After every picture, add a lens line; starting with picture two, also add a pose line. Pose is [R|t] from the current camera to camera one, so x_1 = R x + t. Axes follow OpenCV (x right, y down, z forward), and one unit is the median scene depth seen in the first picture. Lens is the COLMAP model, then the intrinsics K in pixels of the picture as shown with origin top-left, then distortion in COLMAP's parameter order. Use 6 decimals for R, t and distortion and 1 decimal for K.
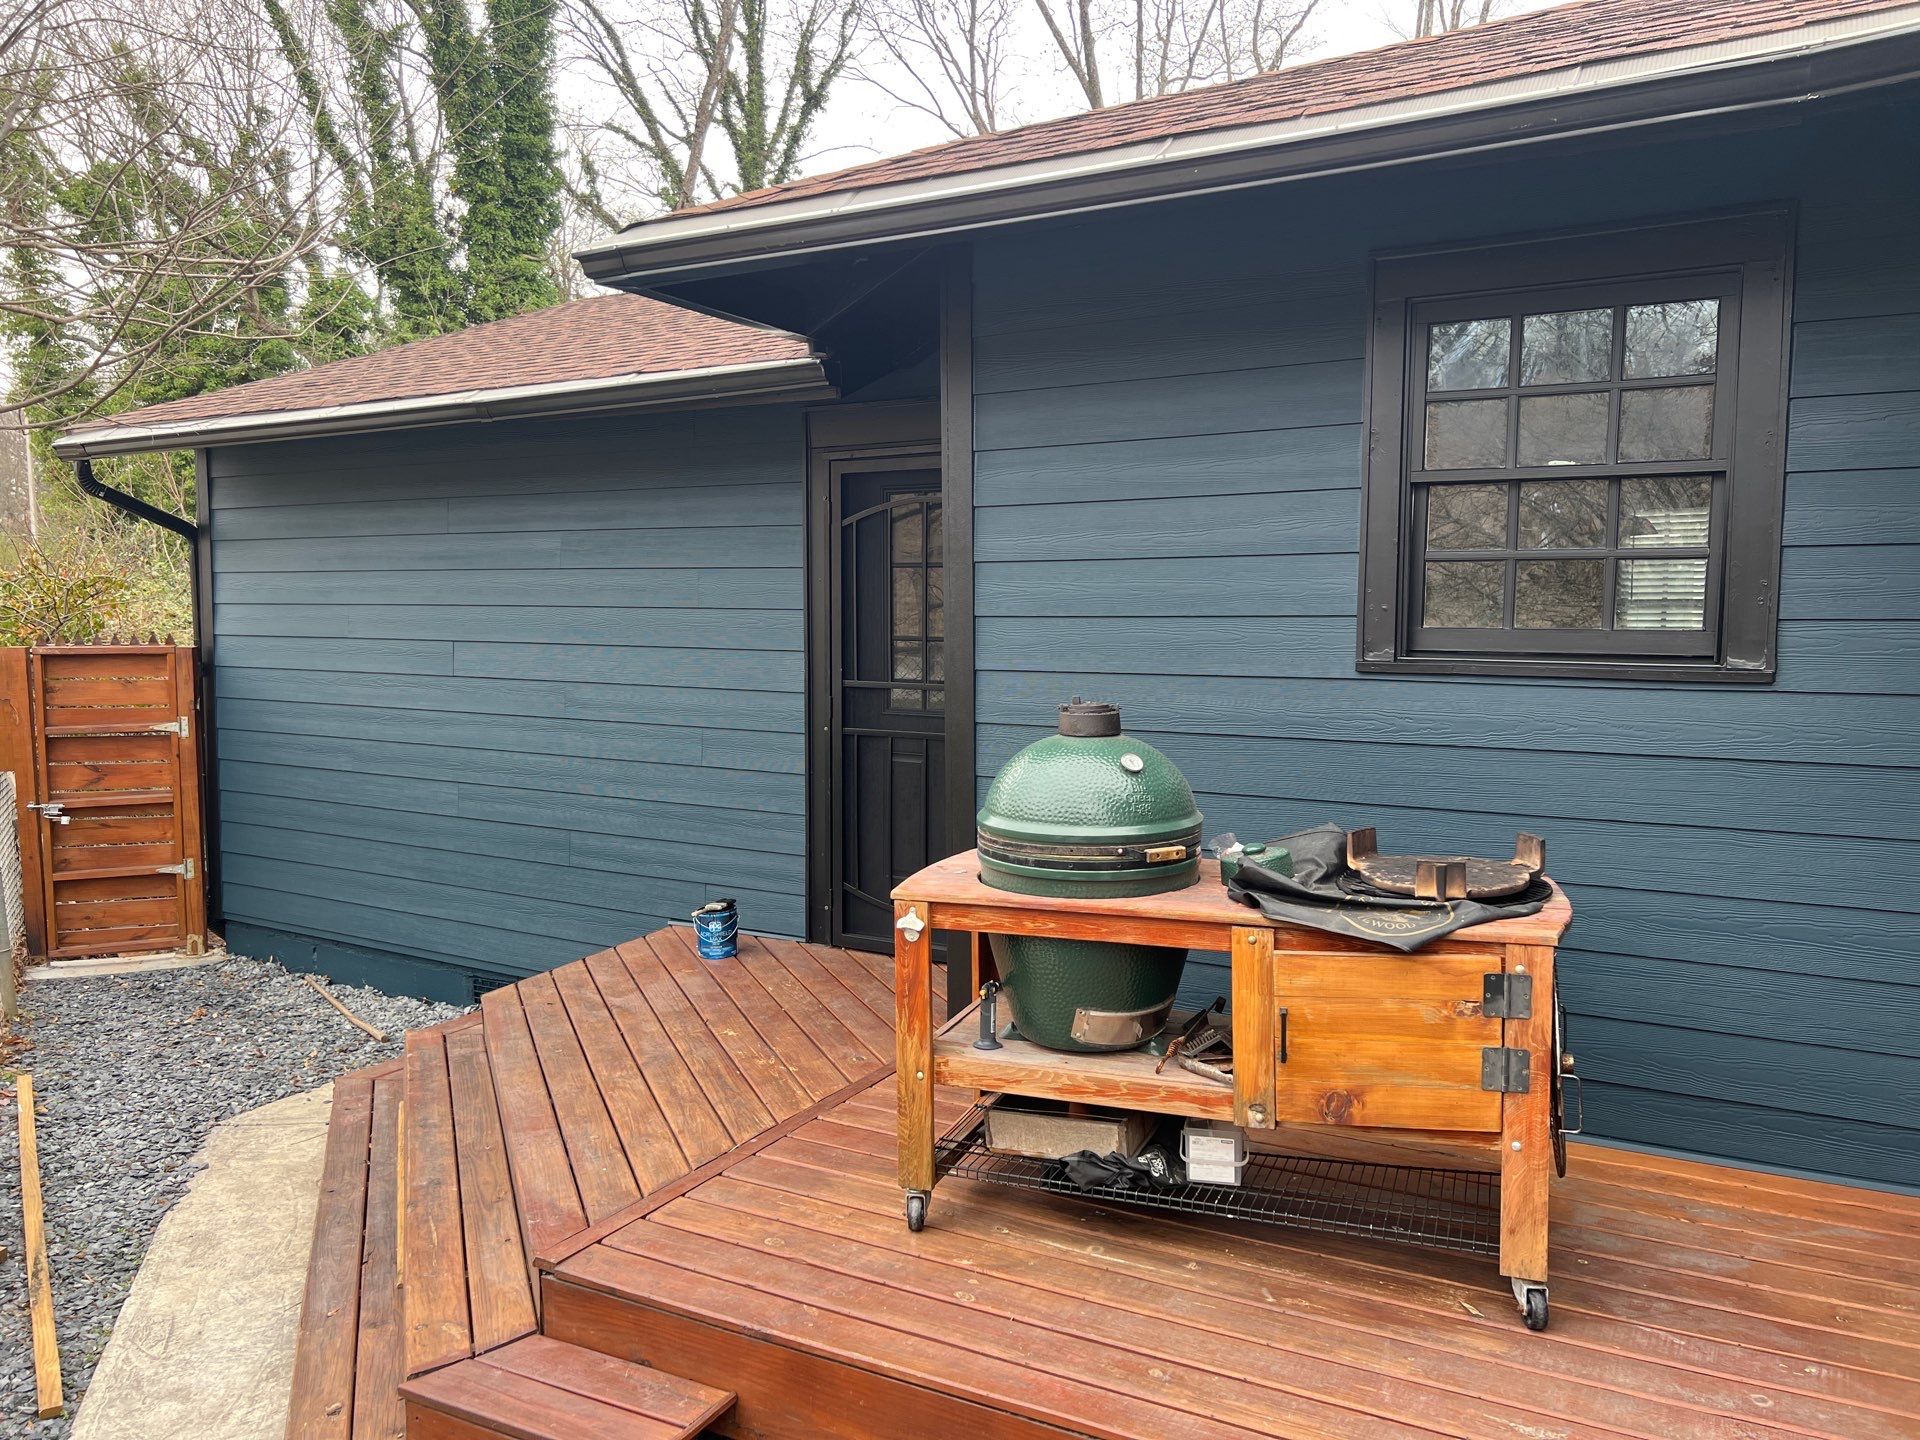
lens RADIAL K [[1453.0, 0, 950.0], [0, 1453.0, 710.1], [0, 0, 1]] dist [0.061525, -0.056309]
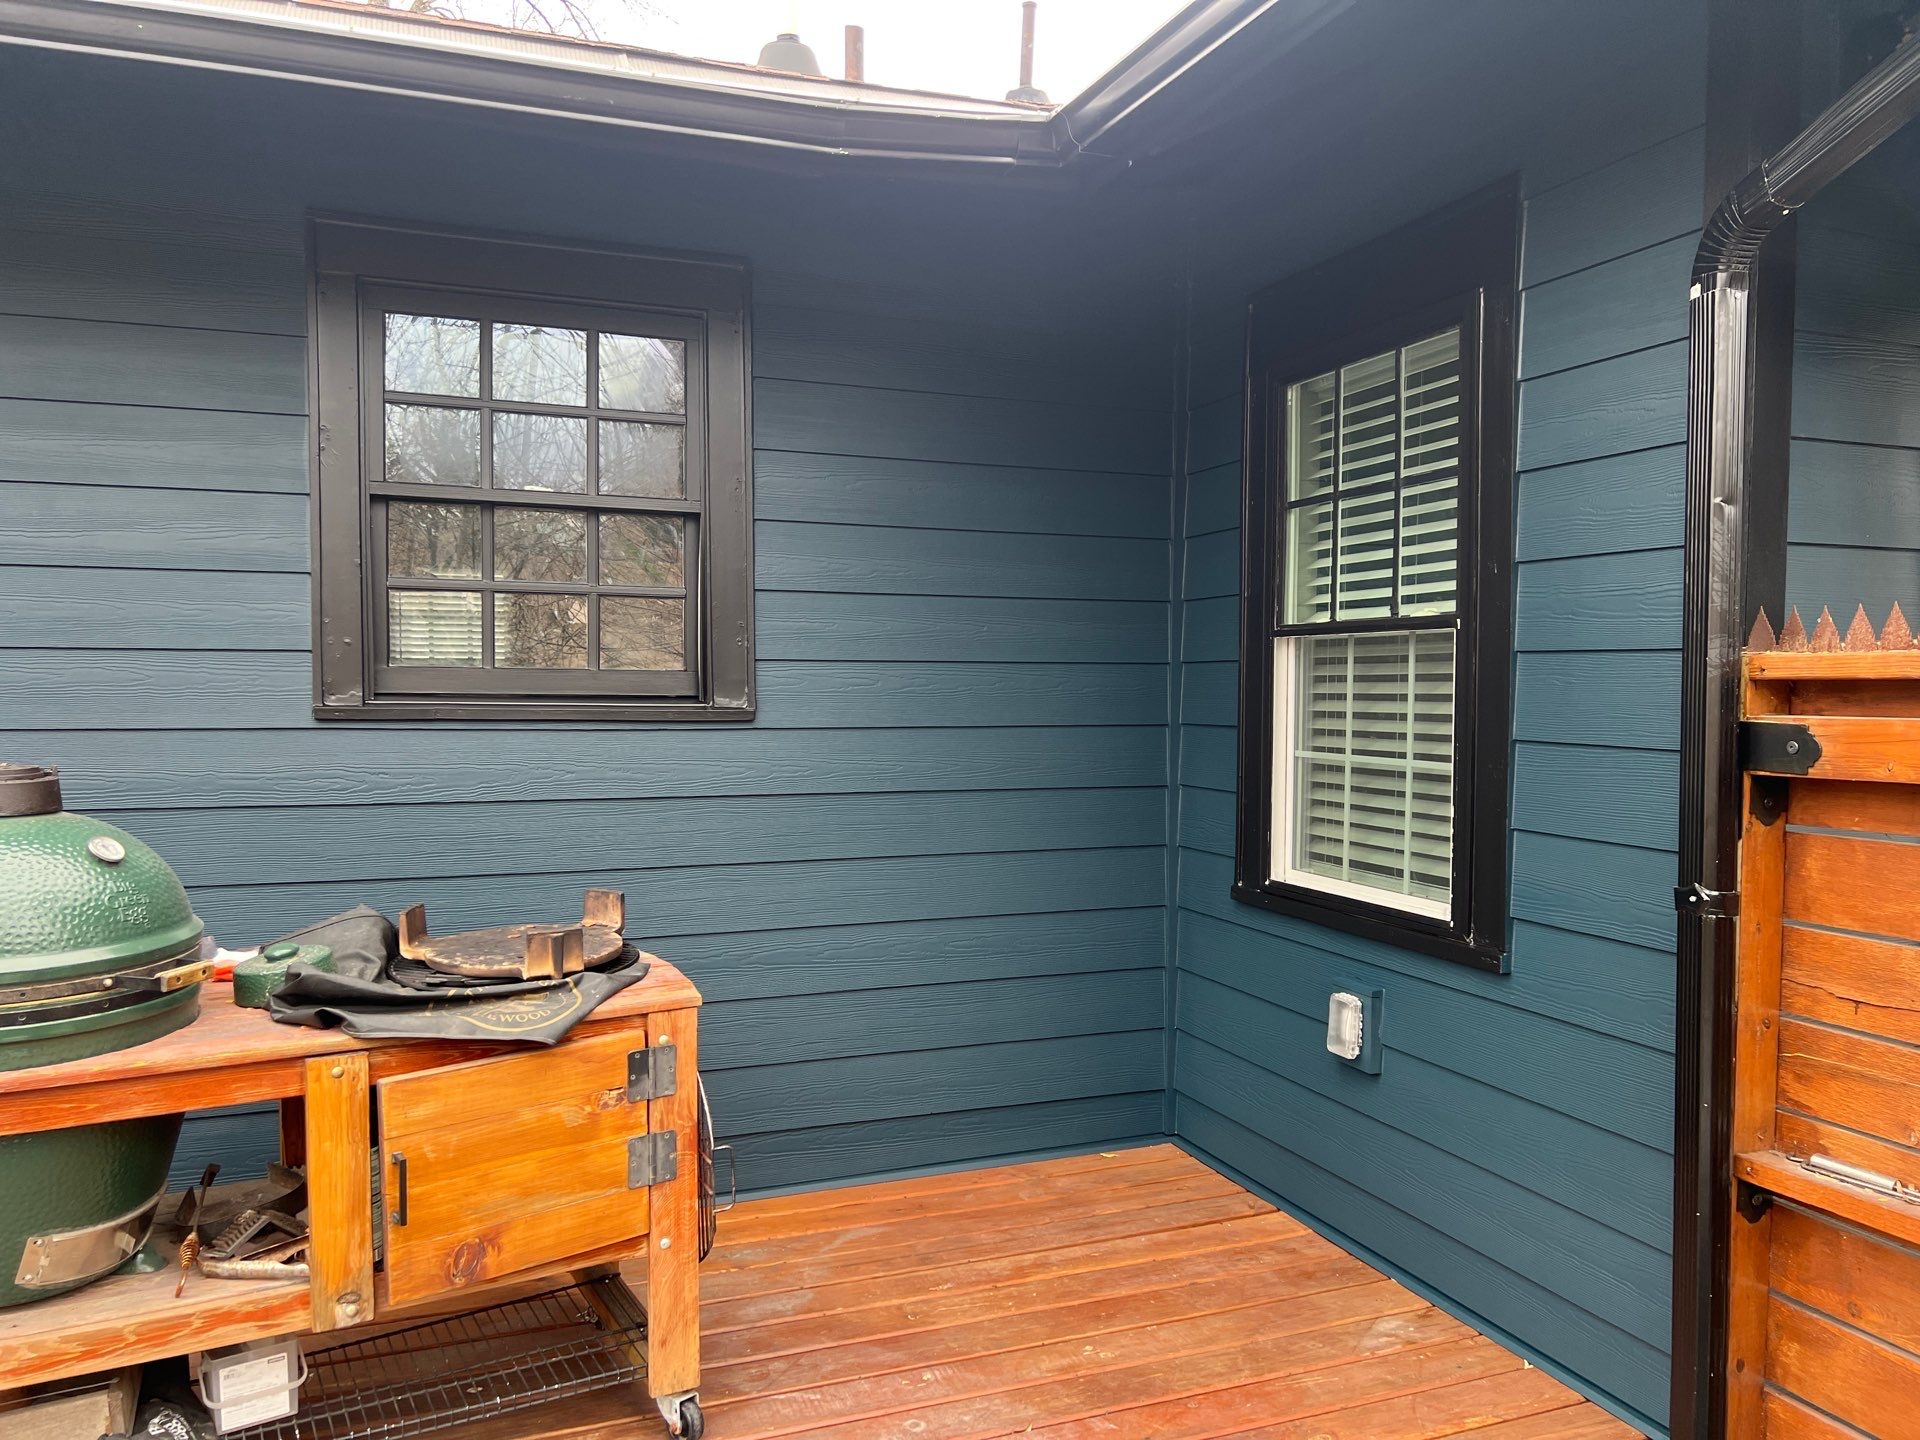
lens RADIAL K [[1453.0, 0, 957.2], [0, 1453.0, 730.9], [0, 0, 1]] dist [0.061525, -0.056309]
pose [[0.640070, -0.022719, 0.767981, -0.157738], [0.049049, 0.998732, -0.011333, 0.008706], [-0.766750, 0.044923, 0.640373, 0.271679]]
